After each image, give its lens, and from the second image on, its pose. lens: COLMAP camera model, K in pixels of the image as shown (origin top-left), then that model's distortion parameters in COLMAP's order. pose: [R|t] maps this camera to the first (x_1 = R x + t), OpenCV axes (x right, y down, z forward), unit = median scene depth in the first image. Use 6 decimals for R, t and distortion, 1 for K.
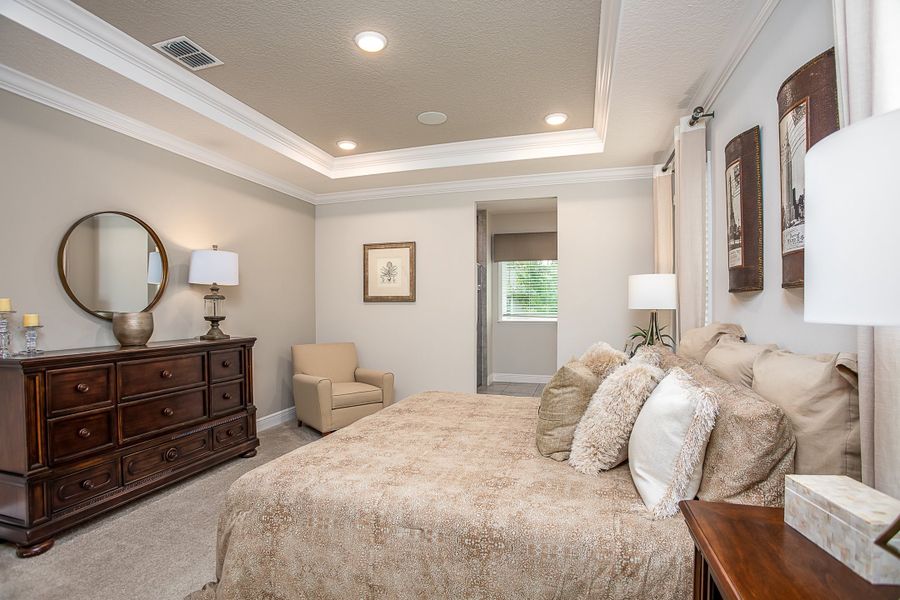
lens RADIAL K [[442.5, 0, 449.8], [0, 442.5, 306.0], [0, 0, 1]] dist [-0.028175, 0.001397]
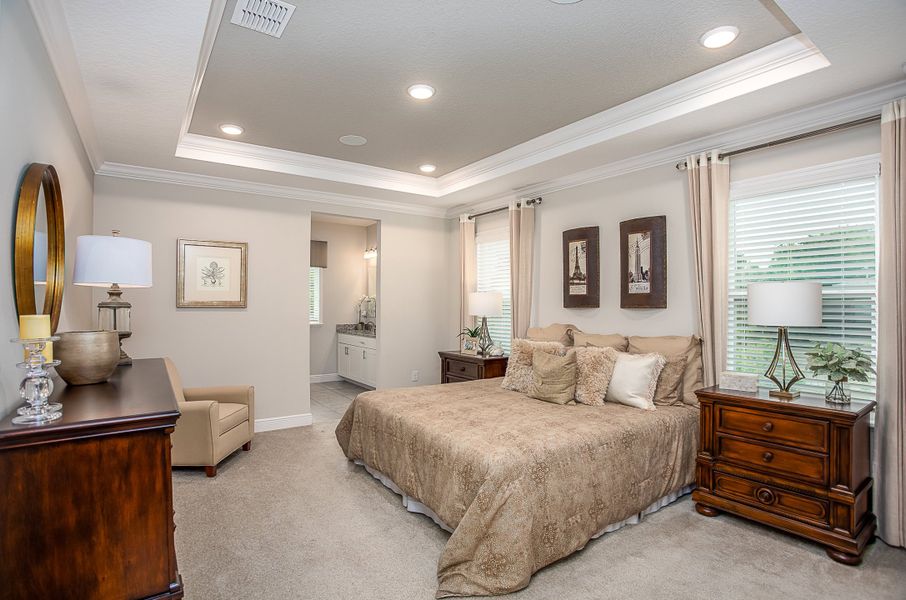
lens RADIAL K [[437.5, 0, 450.9], [0, 437.5, 305.3], [0, 0, 1]] dist [-0.043000, -0.000179]
pose [[0.608434, 0.006434, 0.793578, -0.682190], [-0.003791, 0.999979, -0.005200, -0.016432], [-0.793596, 0.000156, 0.608446, 0.157382]]
